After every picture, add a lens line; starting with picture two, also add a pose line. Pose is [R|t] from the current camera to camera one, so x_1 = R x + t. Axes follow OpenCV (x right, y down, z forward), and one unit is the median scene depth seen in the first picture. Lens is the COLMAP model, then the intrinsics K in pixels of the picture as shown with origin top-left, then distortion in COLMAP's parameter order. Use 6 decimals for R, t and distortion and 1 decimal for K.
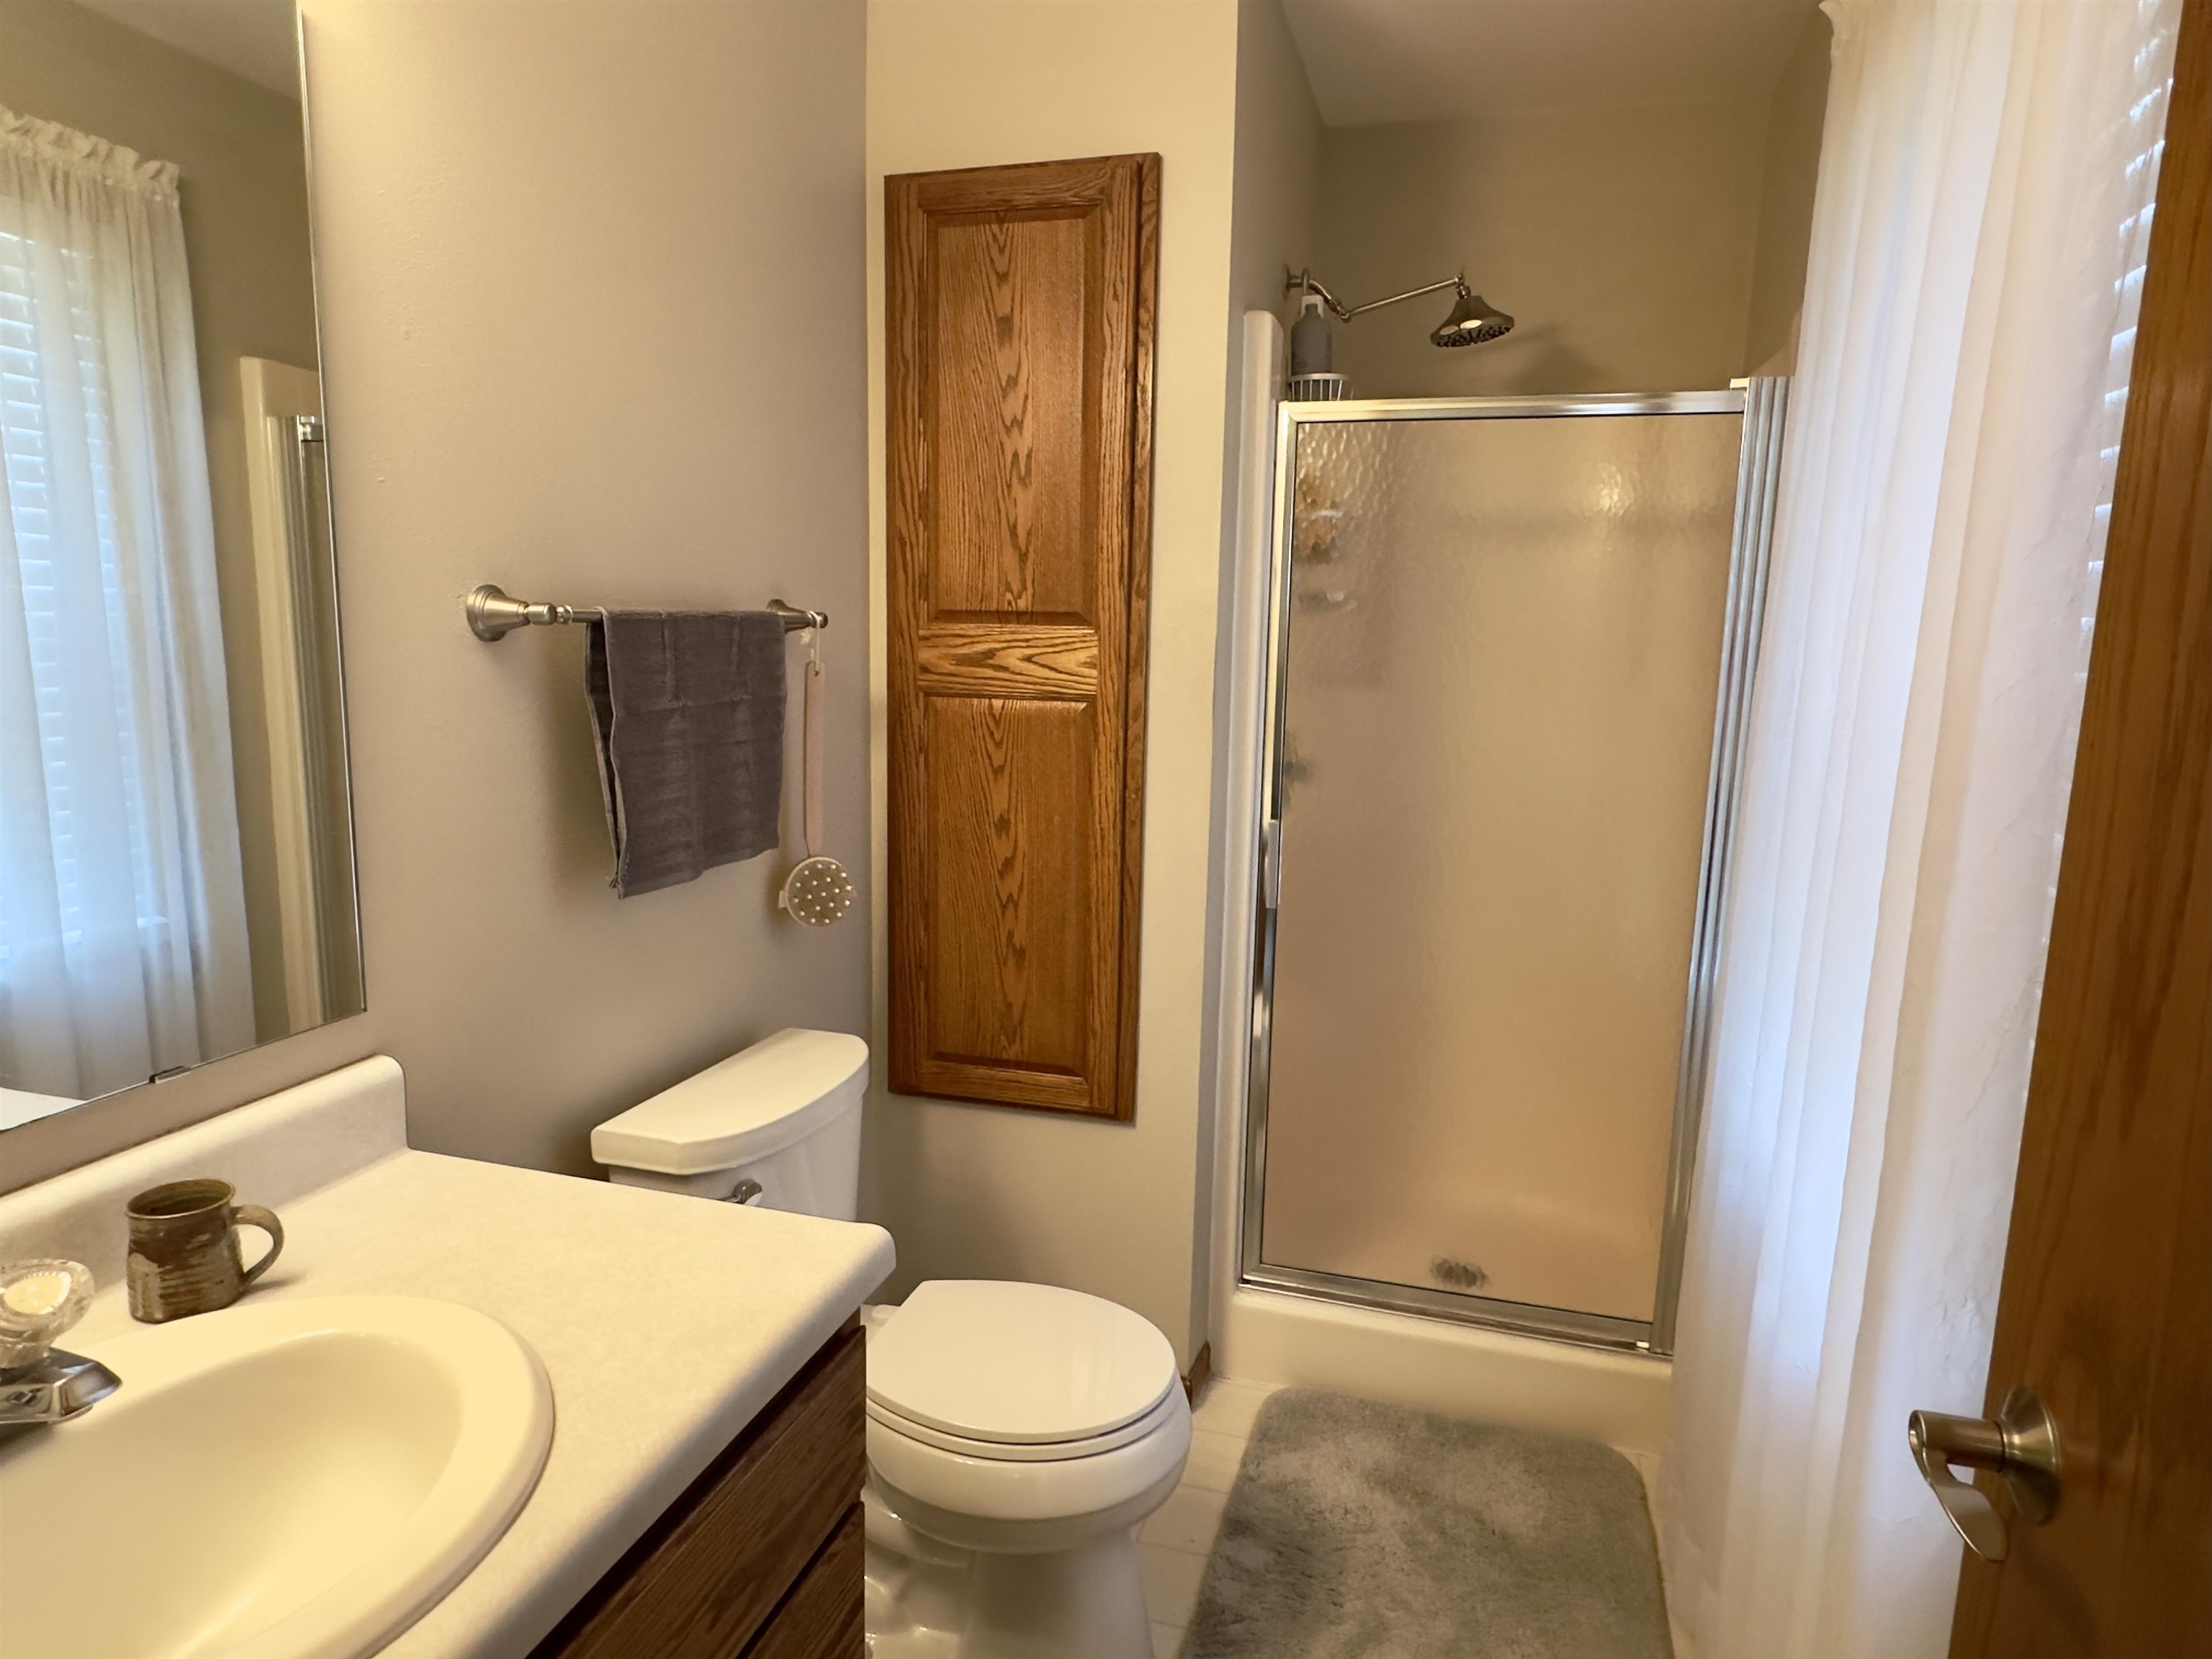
lens RADIAL K [[1313.3, 0, 1106.0], [0, 1313.3, 829.5], [0, 0, 1]] dist [0.015013, -0.000557]
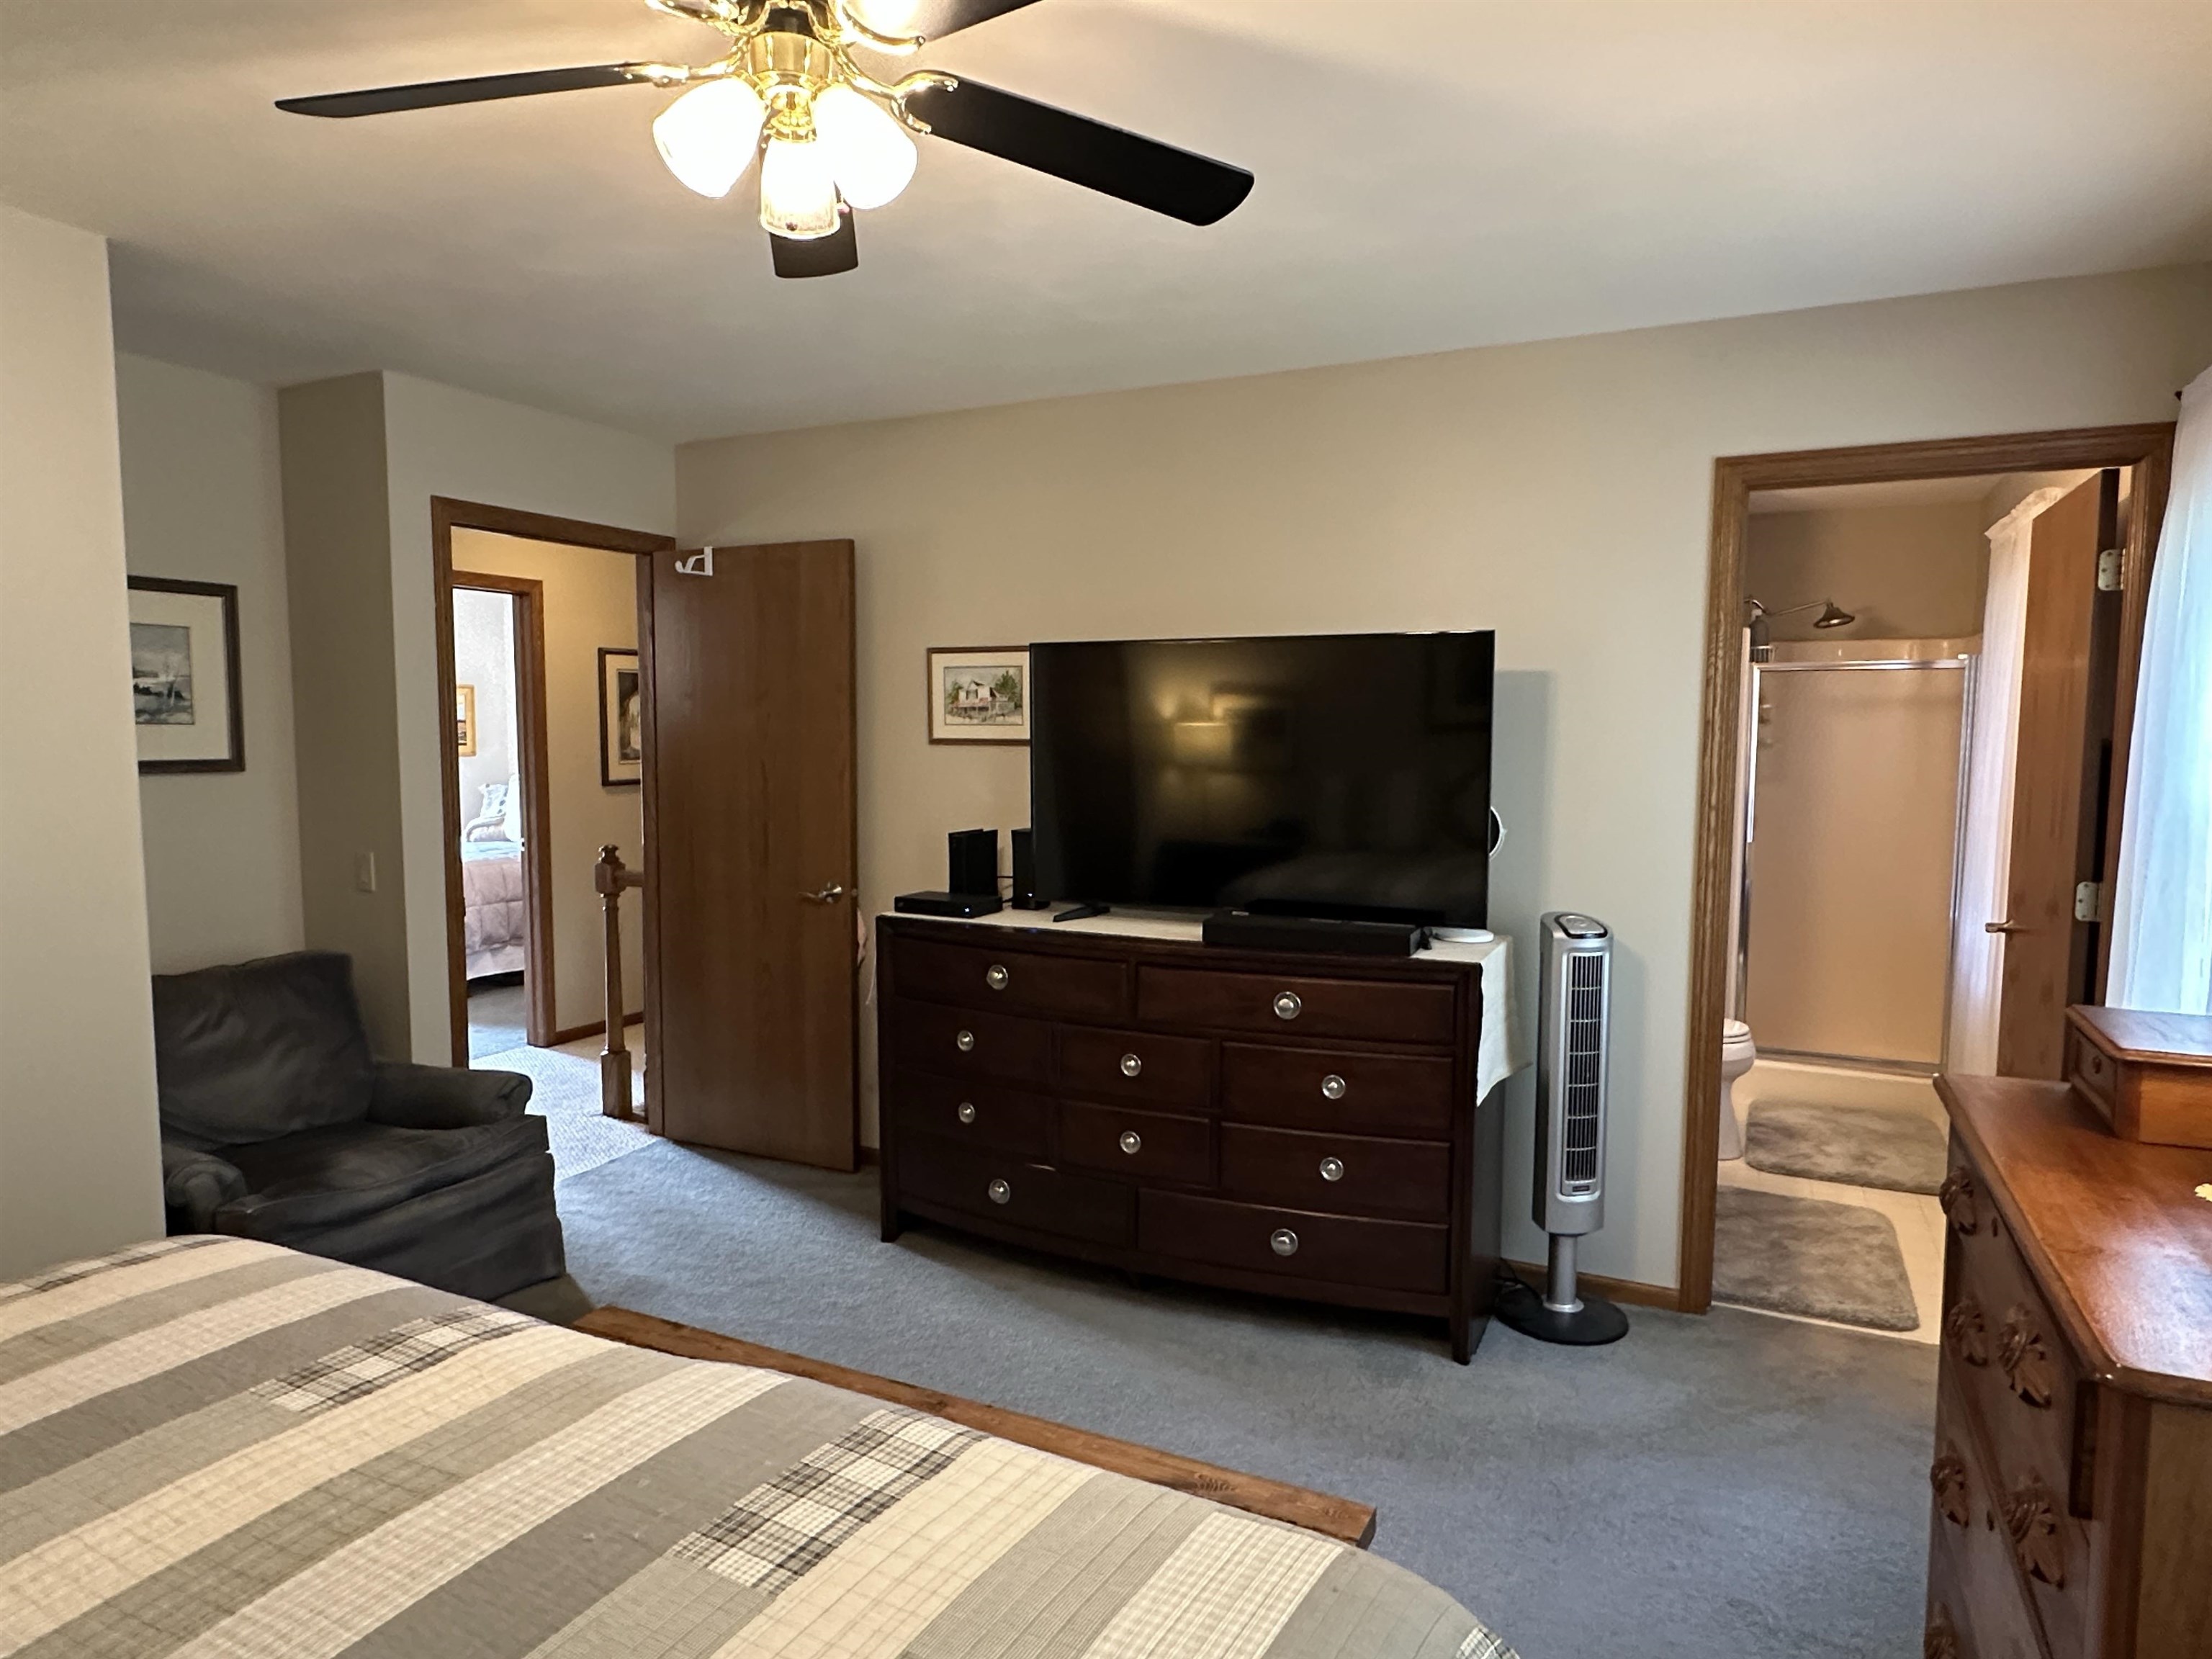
lens RADIAL K [[1313.3, 0, 1106.0], [0, 1313.3, 829.5], [0, 0, 1]] dist [0.015013, -0.000557]
pose [[0.983950, -0.004964, -0.178376, -0.598151], [-0.009311, 0.996823, -0.079098, 0.172860], [0.178202, 0.079489, 0.980778, -1.534503]]
